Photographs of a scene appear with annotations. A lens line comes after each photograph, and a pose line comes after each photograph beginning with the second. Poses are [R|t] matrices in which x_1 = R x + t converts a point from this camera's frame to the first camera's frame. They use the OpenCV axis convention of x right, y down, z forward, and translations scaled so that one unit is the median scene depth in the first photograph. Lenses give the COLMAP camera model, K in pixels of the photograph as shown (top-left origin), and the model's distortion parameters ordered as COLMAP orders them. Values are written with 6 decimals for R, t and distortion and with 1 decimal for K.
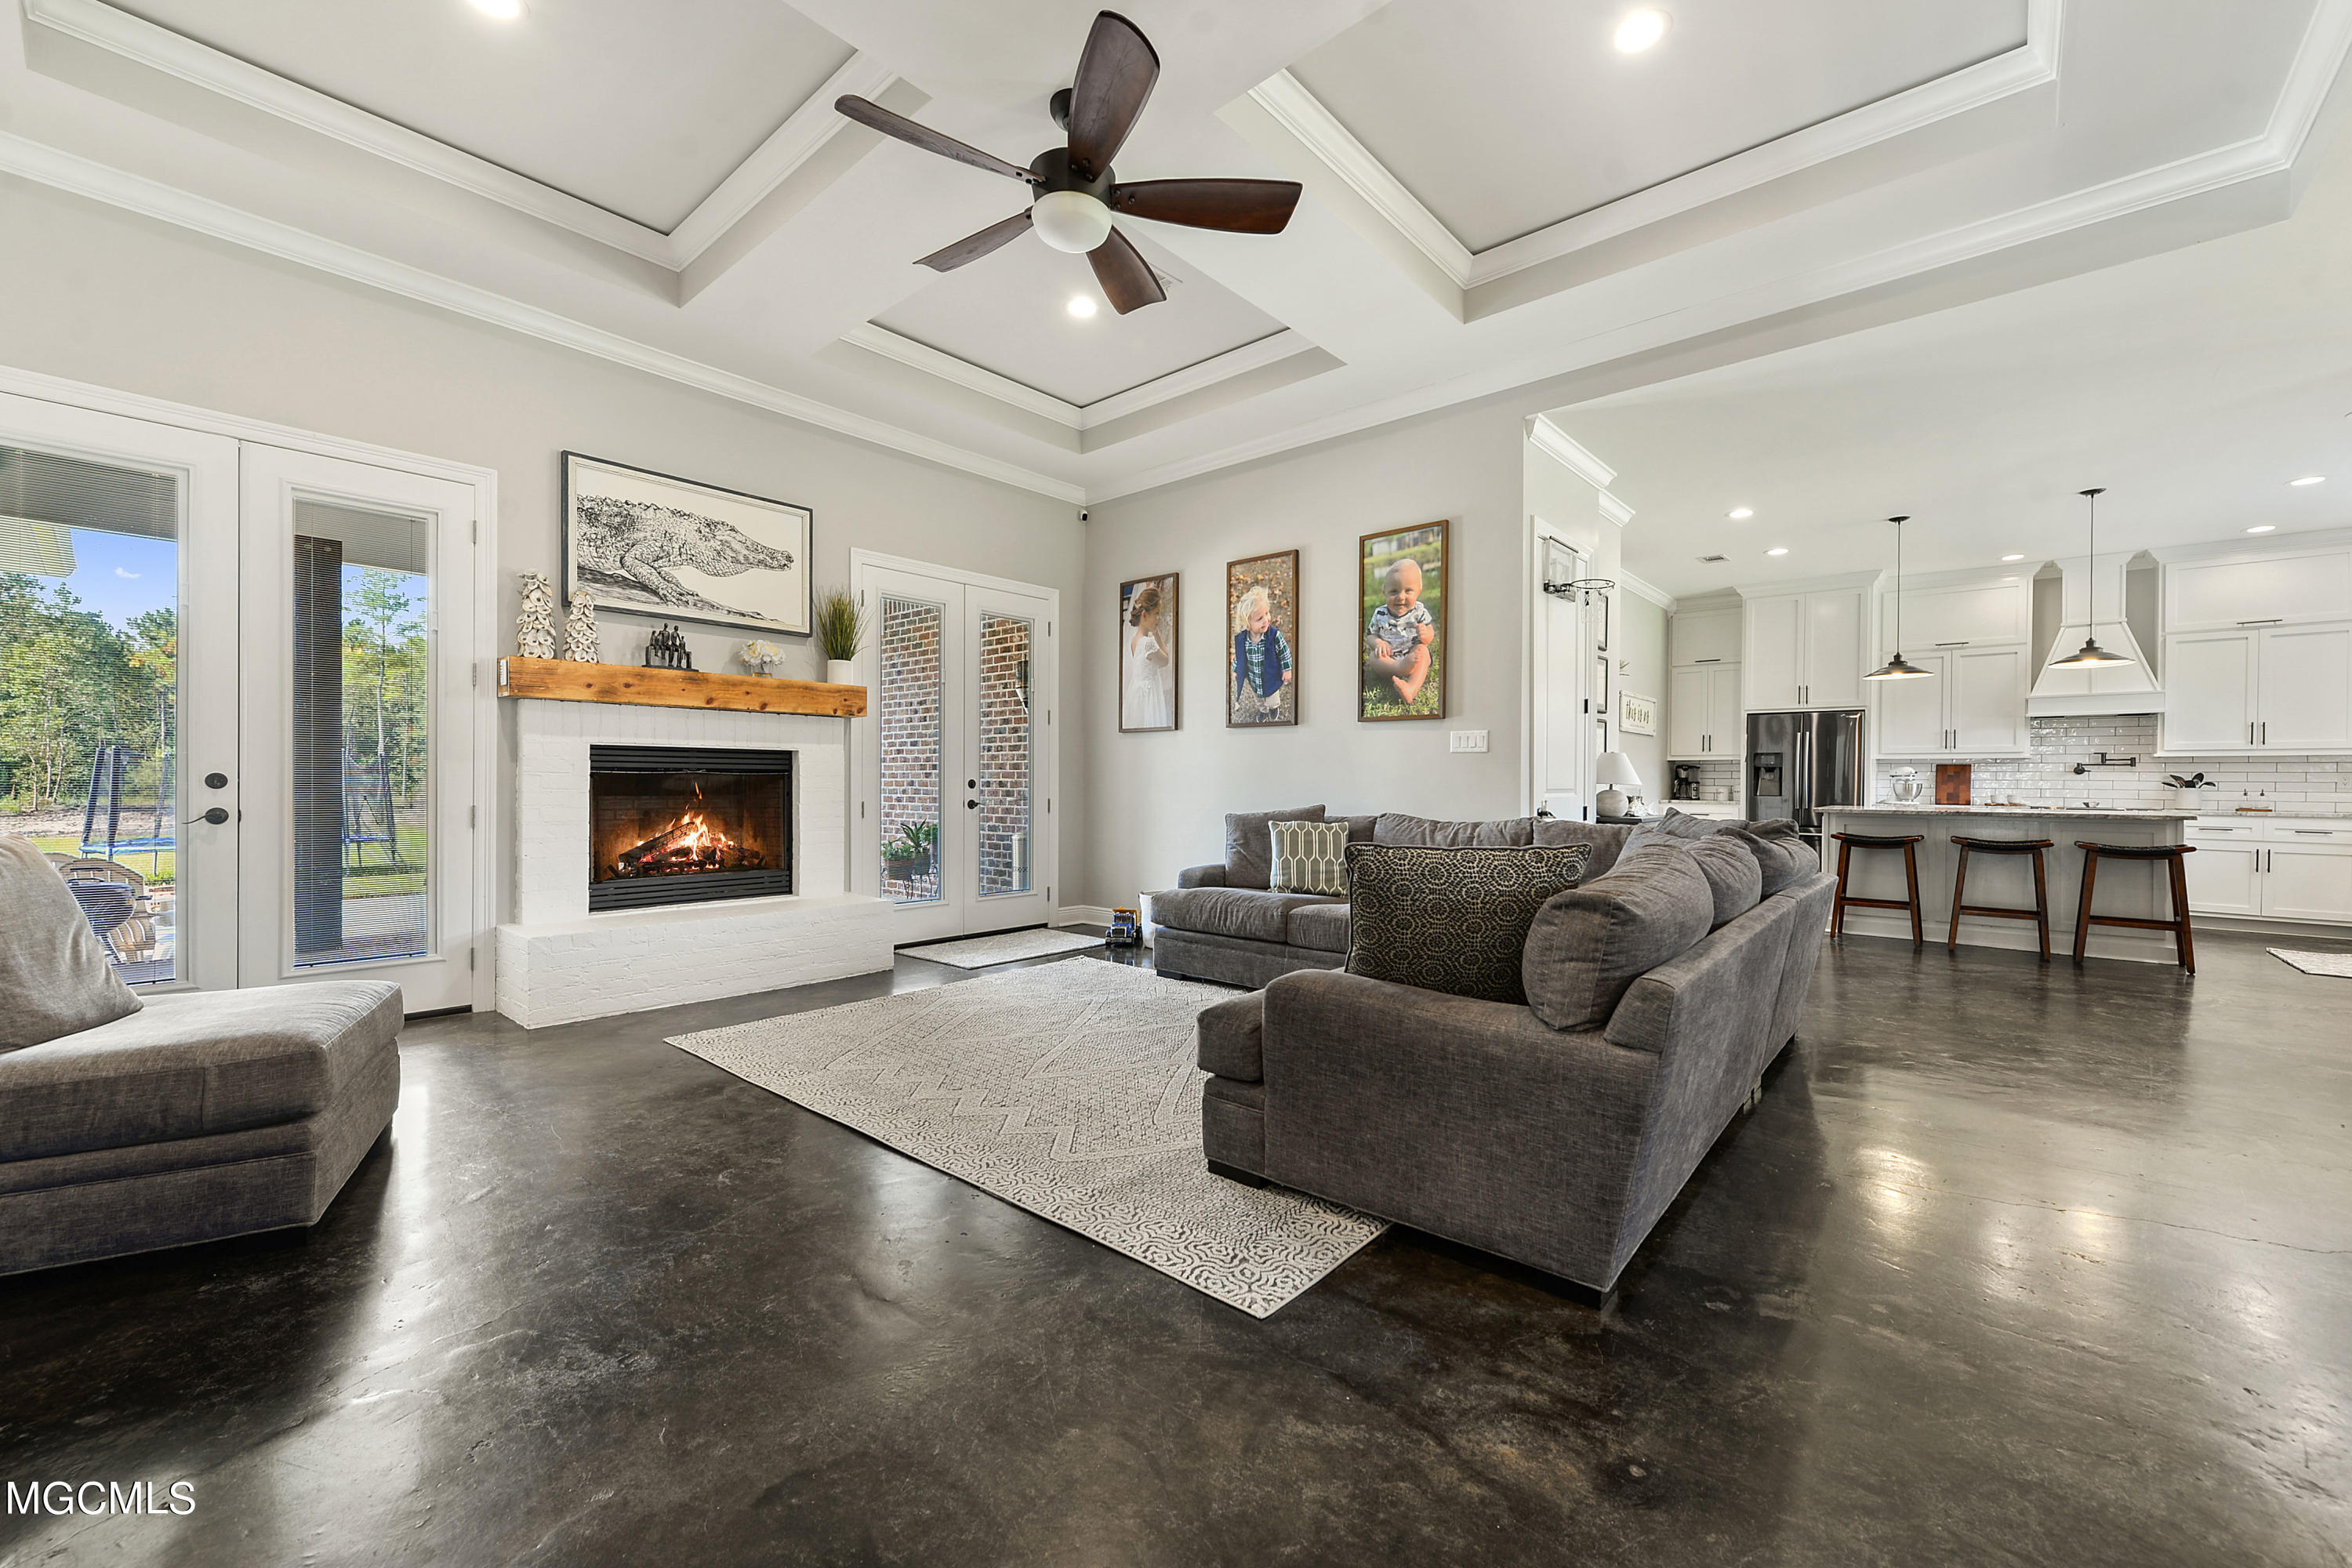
lens RADIAL K [[934.2, 0, 1165.1], [0, 934.2, 787.3], [0, 0, 1]] dist [0.002100, 0.000130]
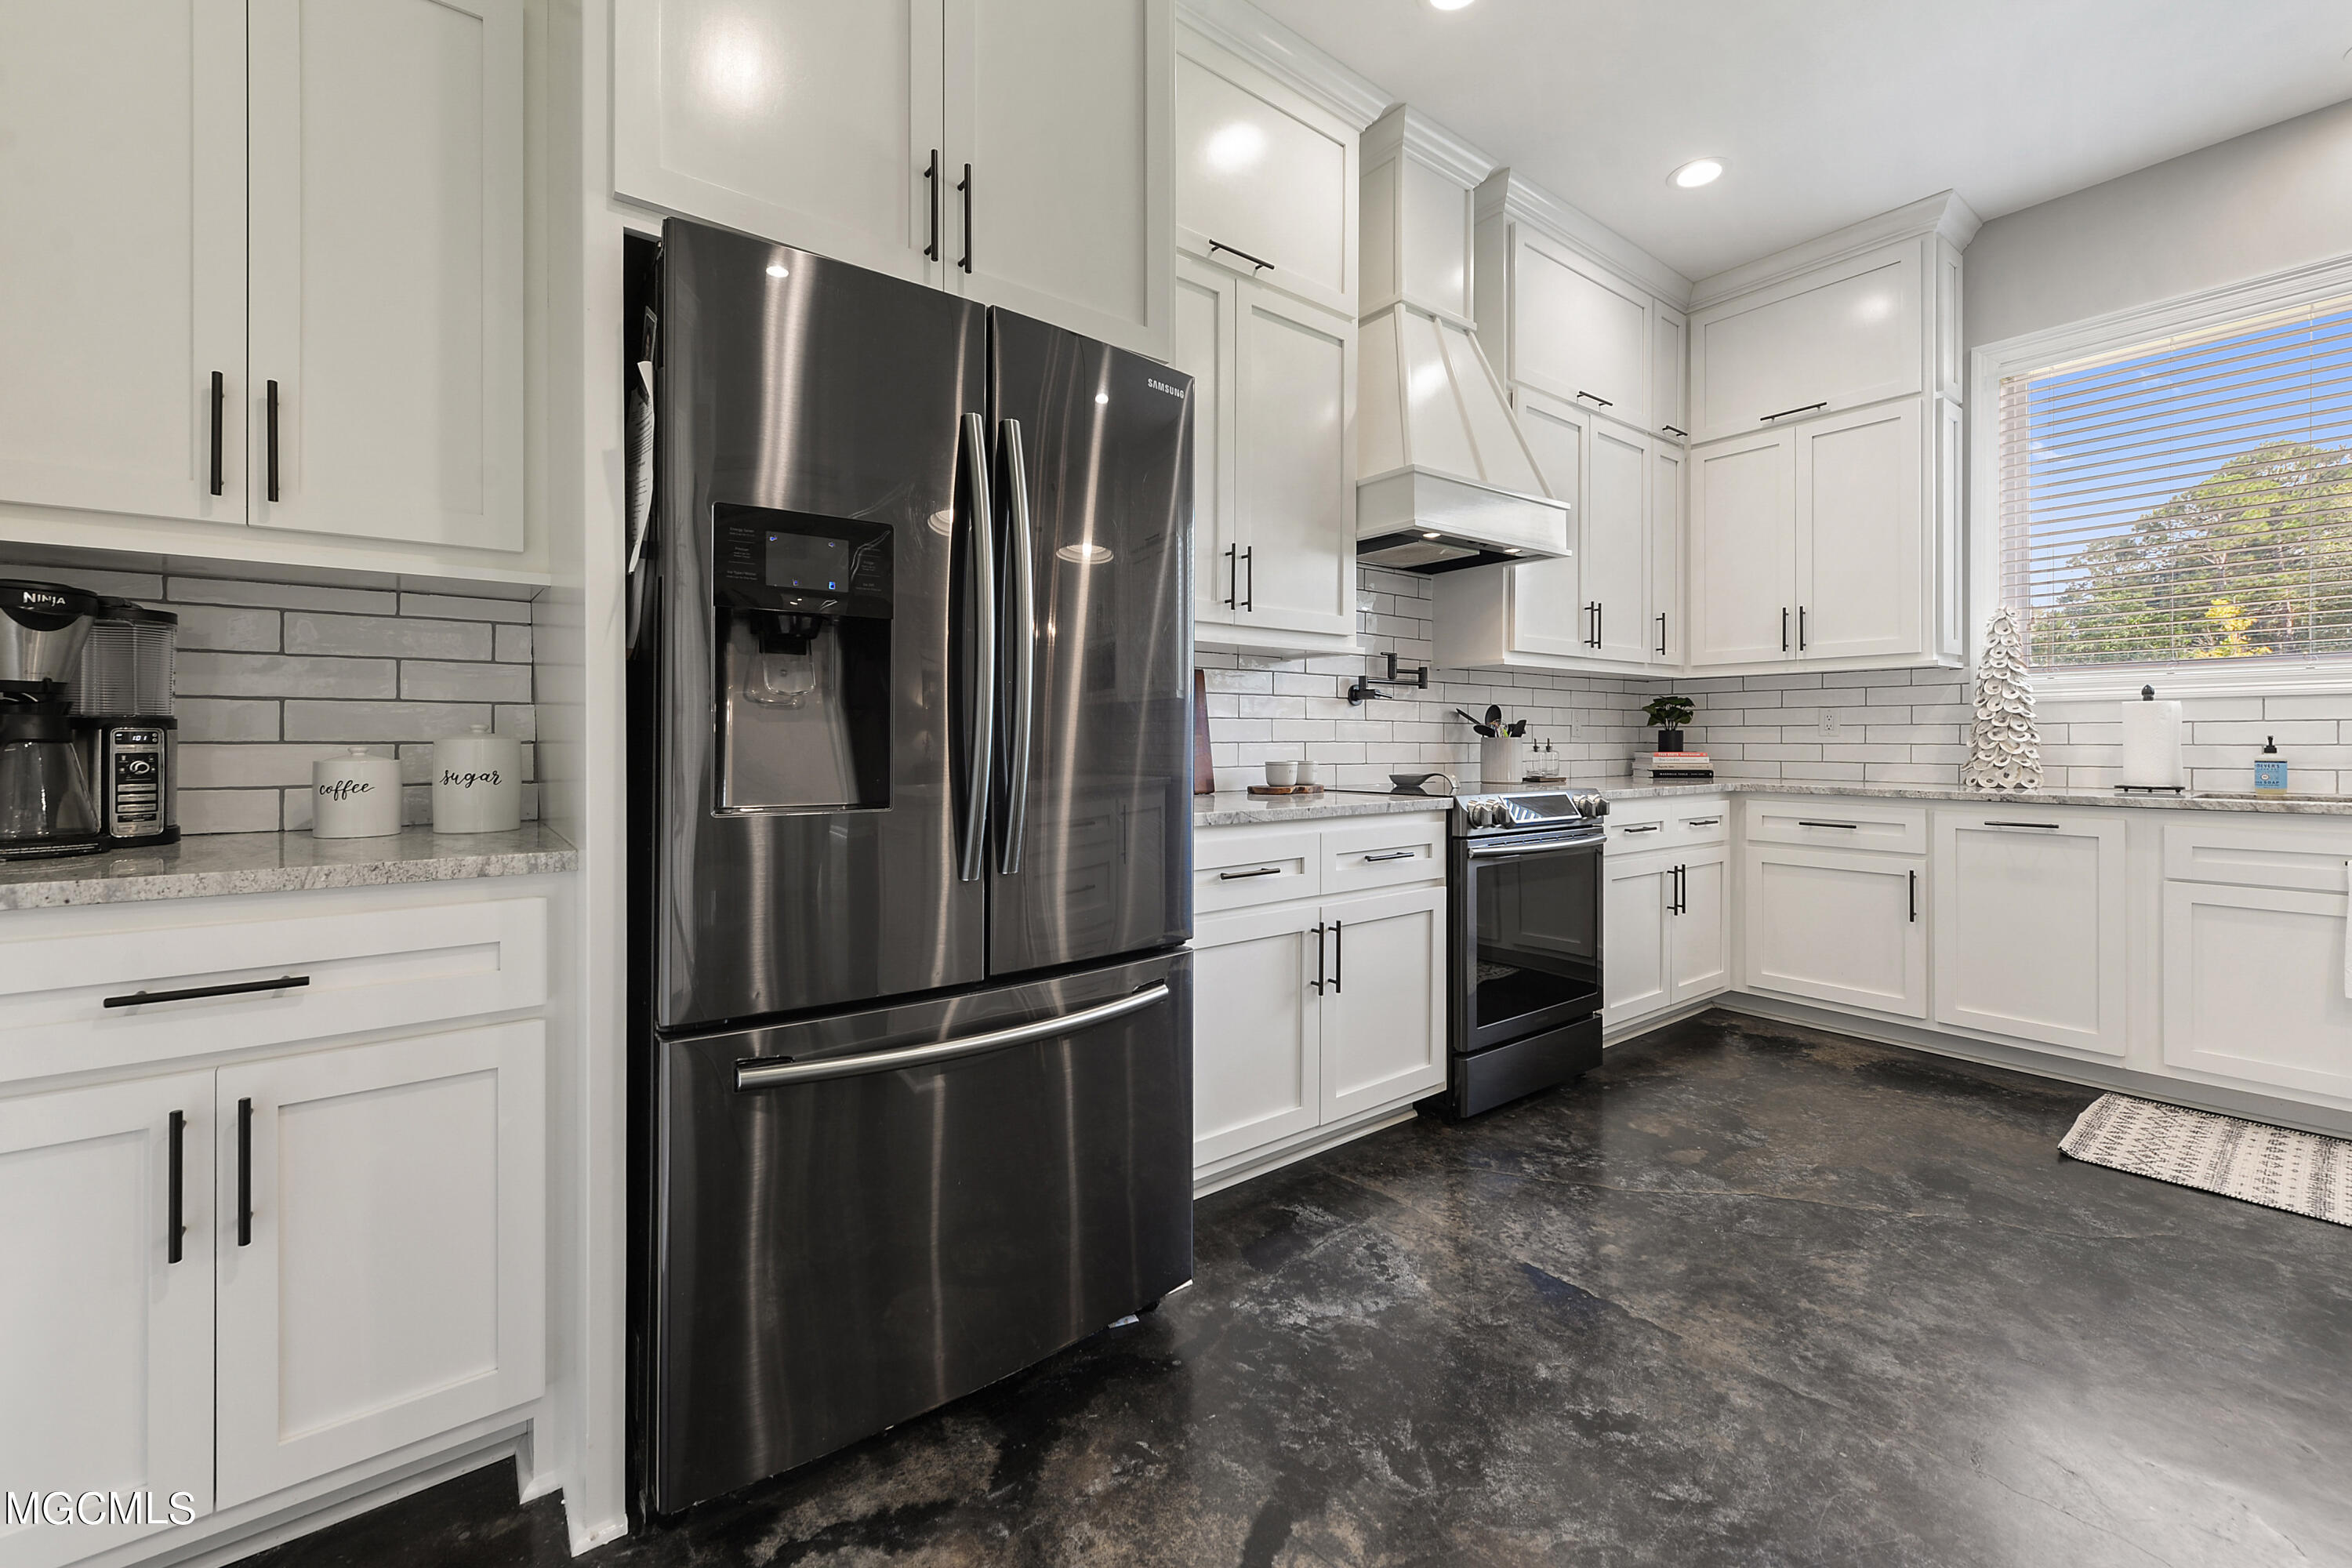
lens RADIAL K [[957.2, 0, 1144.1], [0, 957.2, 739.7], [0, 0, 1]] dist [0.001480, 0.000035]
pose [[0.195988, -0.008399, 0.980570, 0.600732], [0.008969, 0.999937, 0.006772, -0.002688], [-0.980565, 0.007468, 0.196051, 1.086615]]
